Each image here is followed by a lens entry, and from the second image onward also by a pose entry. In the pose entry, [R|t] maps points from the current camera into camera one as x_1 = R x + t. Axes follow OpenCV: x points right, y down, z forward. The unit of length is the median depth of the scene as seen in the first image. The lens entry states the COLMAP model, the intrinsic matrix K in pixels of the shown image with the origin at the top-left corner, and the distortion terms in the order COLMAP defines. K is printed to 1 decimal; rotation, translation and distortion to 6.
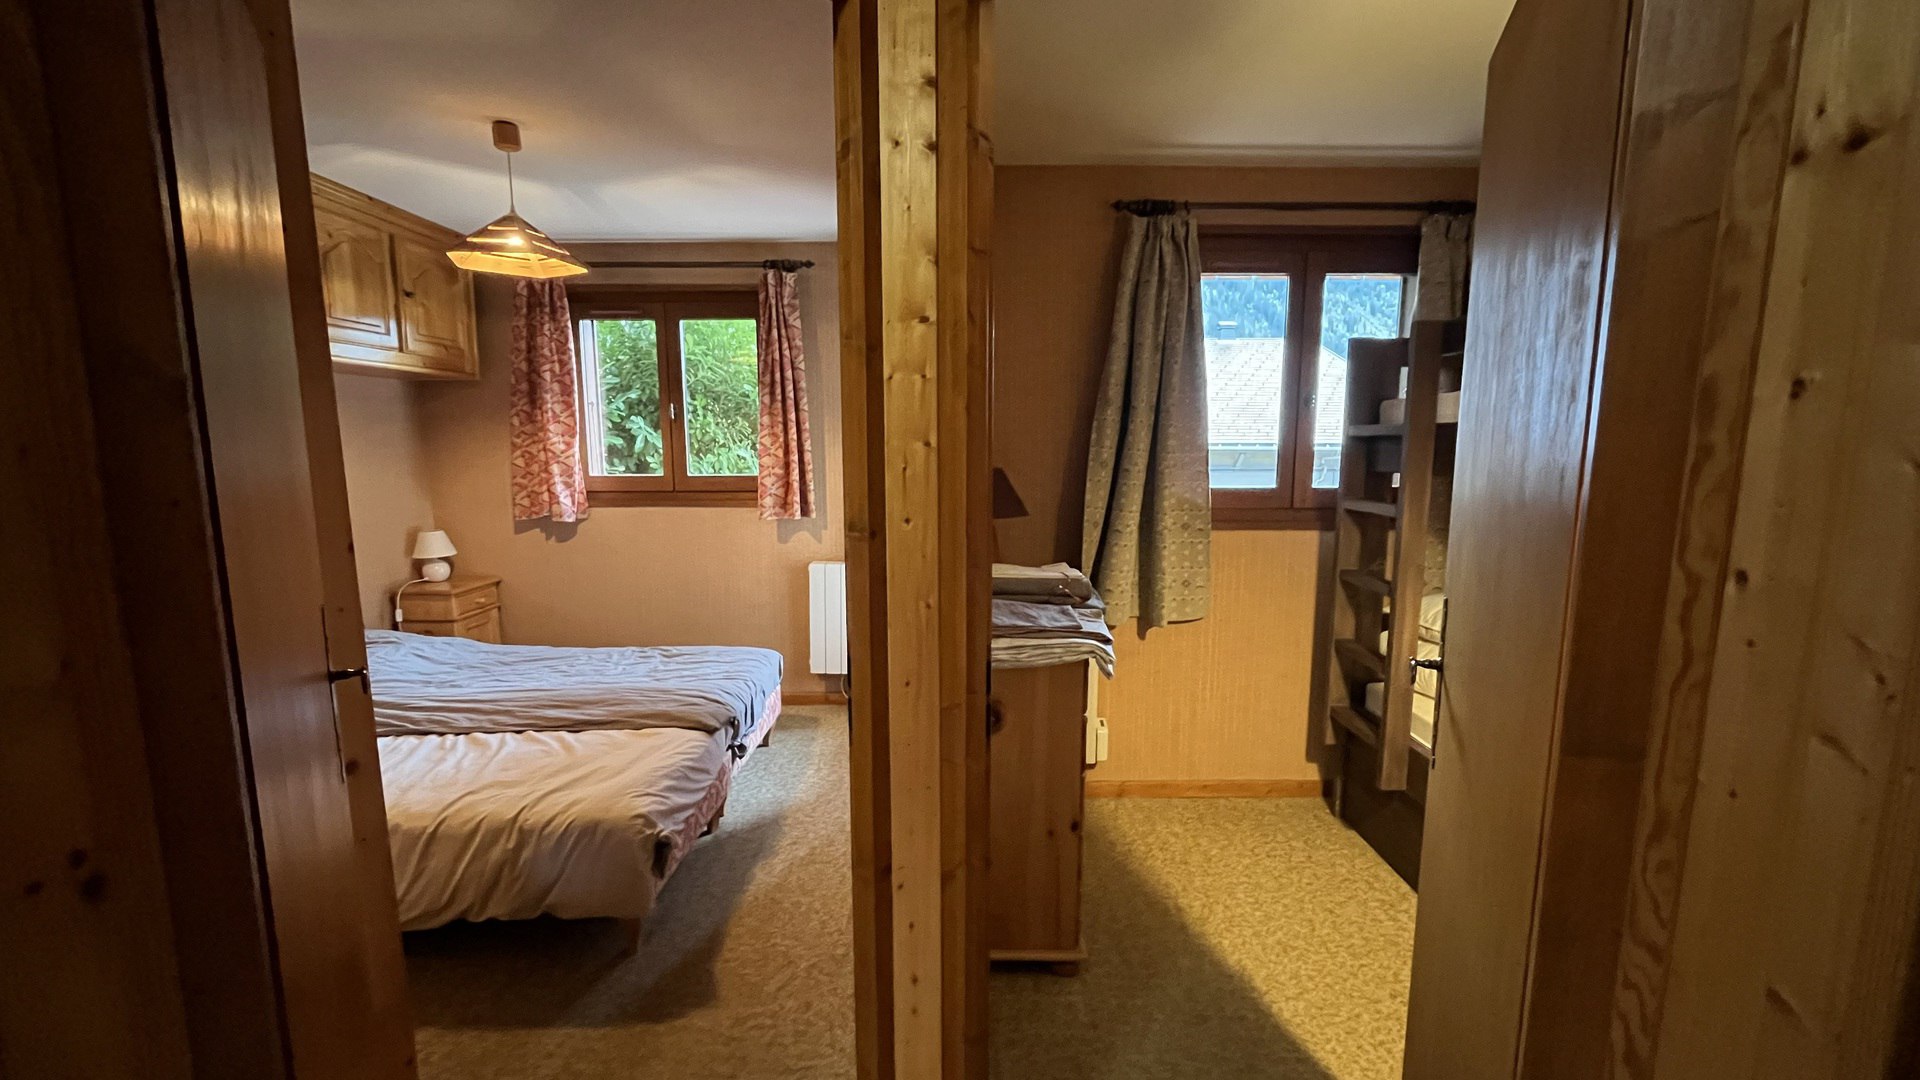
lens RADIAL K [[773.4, 0, 956.6], [0, 773.4, 545.4], [0, 0, 1]] dist [-0.001704, -0.000665]
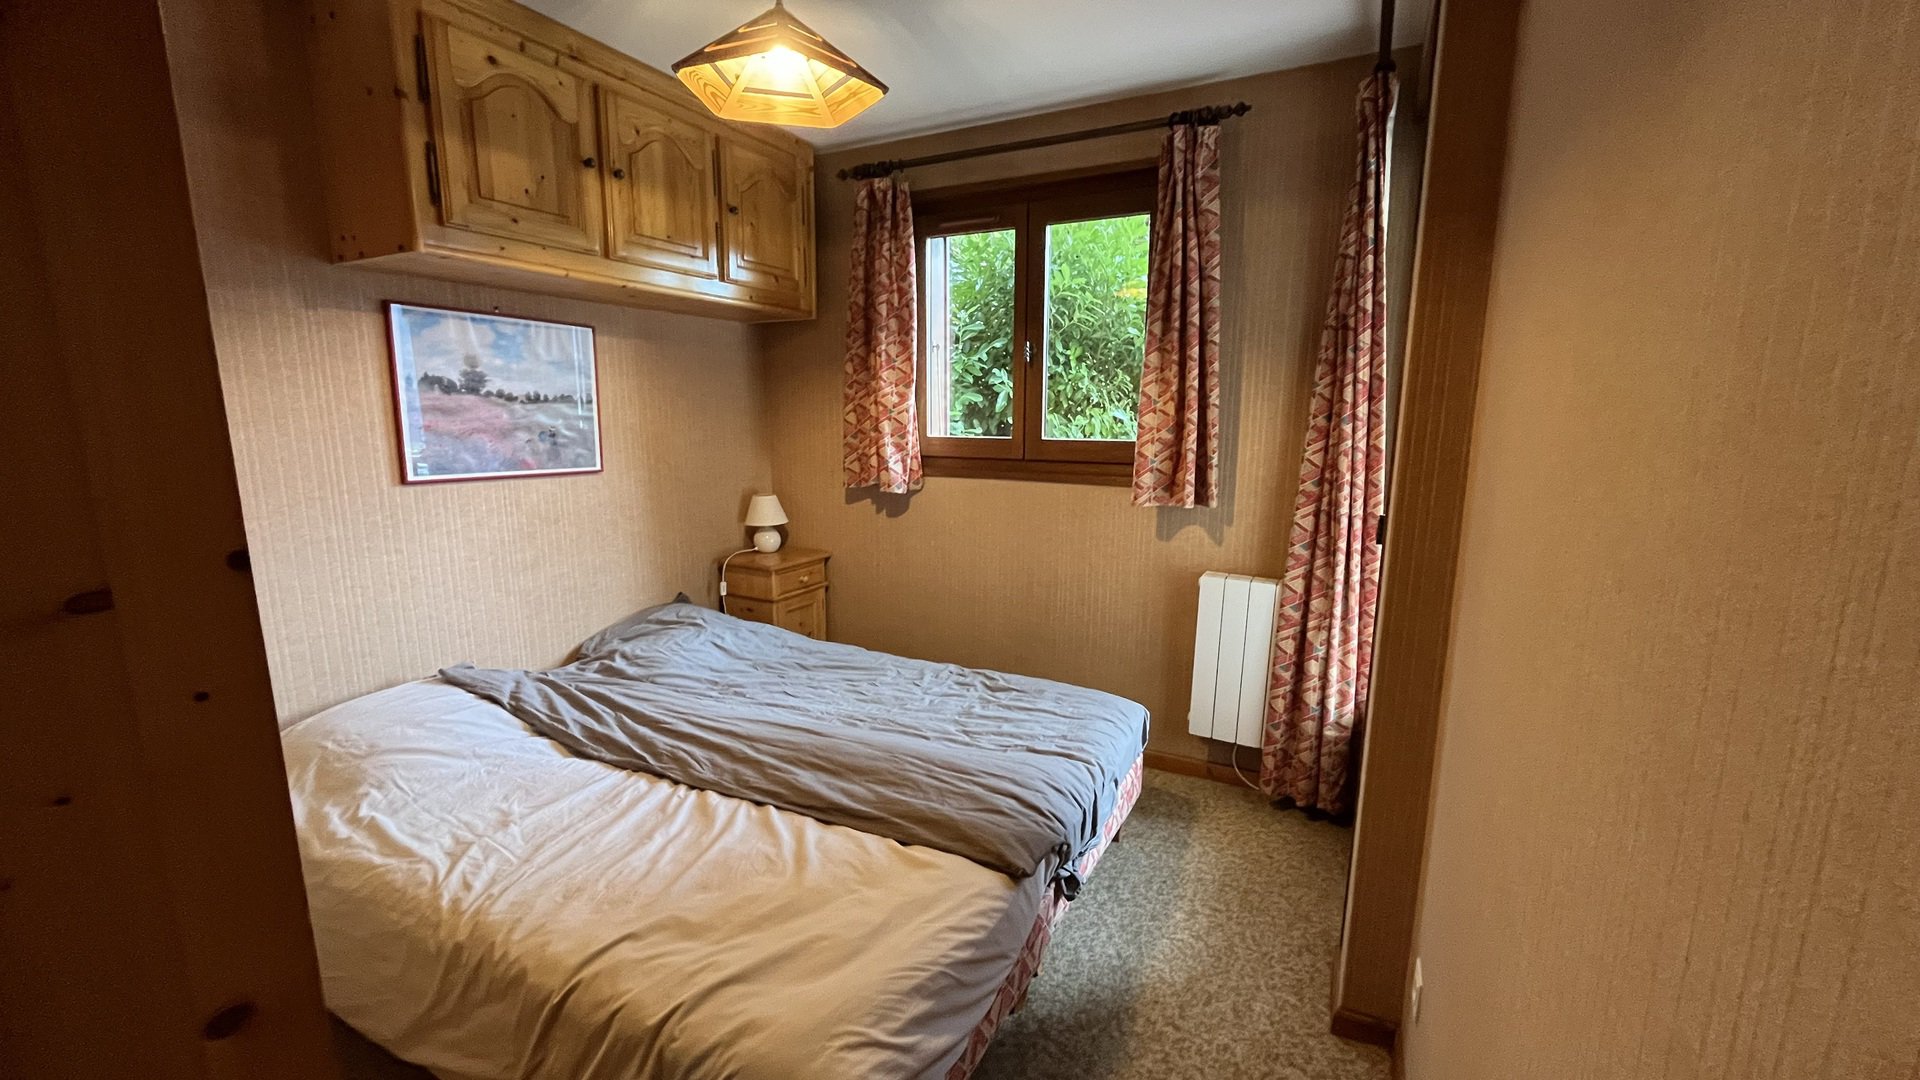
lens RADIAL K [[773.4, 0, 956.6], [0, 773.4, 545.4], [0, 0, 1]] dist [-0.001704, -0.000665]
pose [[0.886792, 0.085246, -0.454238, -0.078739], [-0.068140, 0.996217, 0.053933, -0.024654], [0.457117, -0.016876, 0.889246, 0.318280]]
